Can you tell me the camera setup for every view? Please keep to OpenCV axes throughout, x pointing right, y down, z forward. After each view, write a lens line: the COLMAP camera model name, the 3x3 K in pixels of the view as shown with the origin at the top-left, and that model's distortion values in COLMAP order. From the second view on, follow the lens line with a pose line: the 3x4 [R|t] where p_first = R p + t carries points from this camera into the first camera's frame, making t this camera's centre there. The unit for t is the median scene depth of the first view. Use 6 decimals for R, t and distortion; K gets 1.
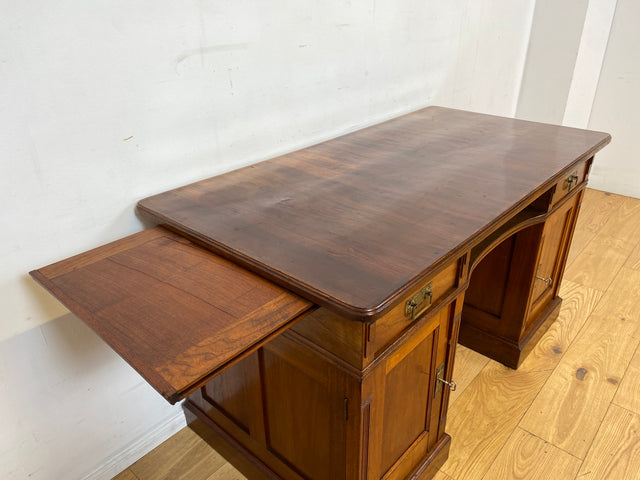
lens RADIAL K [[495.3, 0, 331.1], [0, 495.3, 242.7], [0, 0, 1]] dist [0.022067, -0.004924]
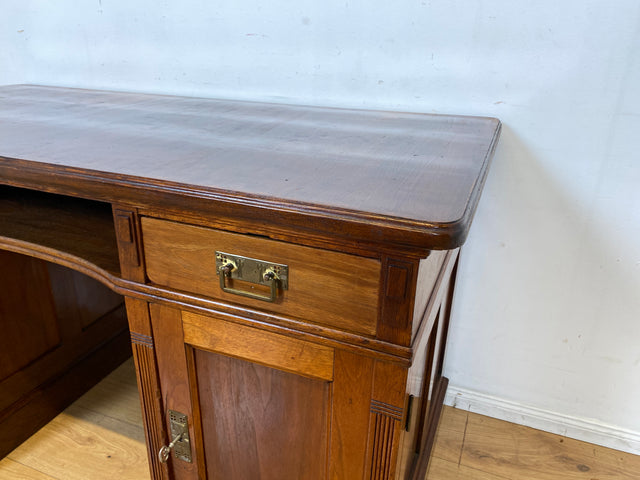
lens RADIAL K [[495.5, 0, 317.6], [0, 495.5, 244.8], [0, 0, 1]] dist [0.001812, 0.000717]
pose [[0.325507, 0.377528, -0.866901, 0.856121], [-0.455795, 0.865928, 0.205961, -0.256353], [0.828430, 0.328088, 0.453941, 0.918330]]
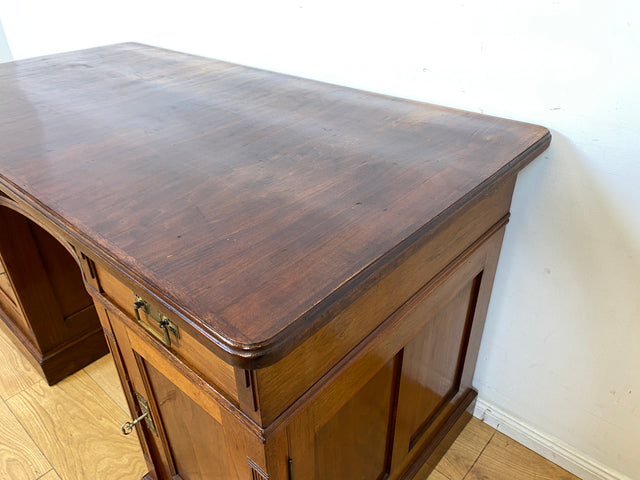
lens RADIAL K [[493.0, 0, 311.7], [0, 493.0, 239.3], [0, 0, 1]] dist [0.010310, -0.007116]
pose [[-0.020944, 0.532593, -0.846113, 0.821080], [-0.442577, 0.753922, 0.485518, -0.434906], [0.896486, 0.384638, 0.219923, 1.060821]]
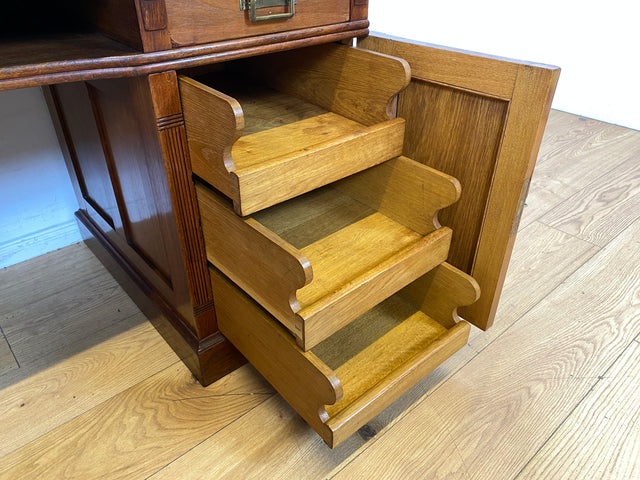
lens RADIAL K [[490.7, 0, 328.8], [0, 490.7, 243.5], [0, 0, 1]] dist [0.008335, 0.000660]
pose [[0.990338, 0.080369, -0.113007, 0.635468], [-0.067728, 0.991446, 0.111568, 0.039983], [0.121007, -0.102837, 0.987310, 0.586939]]
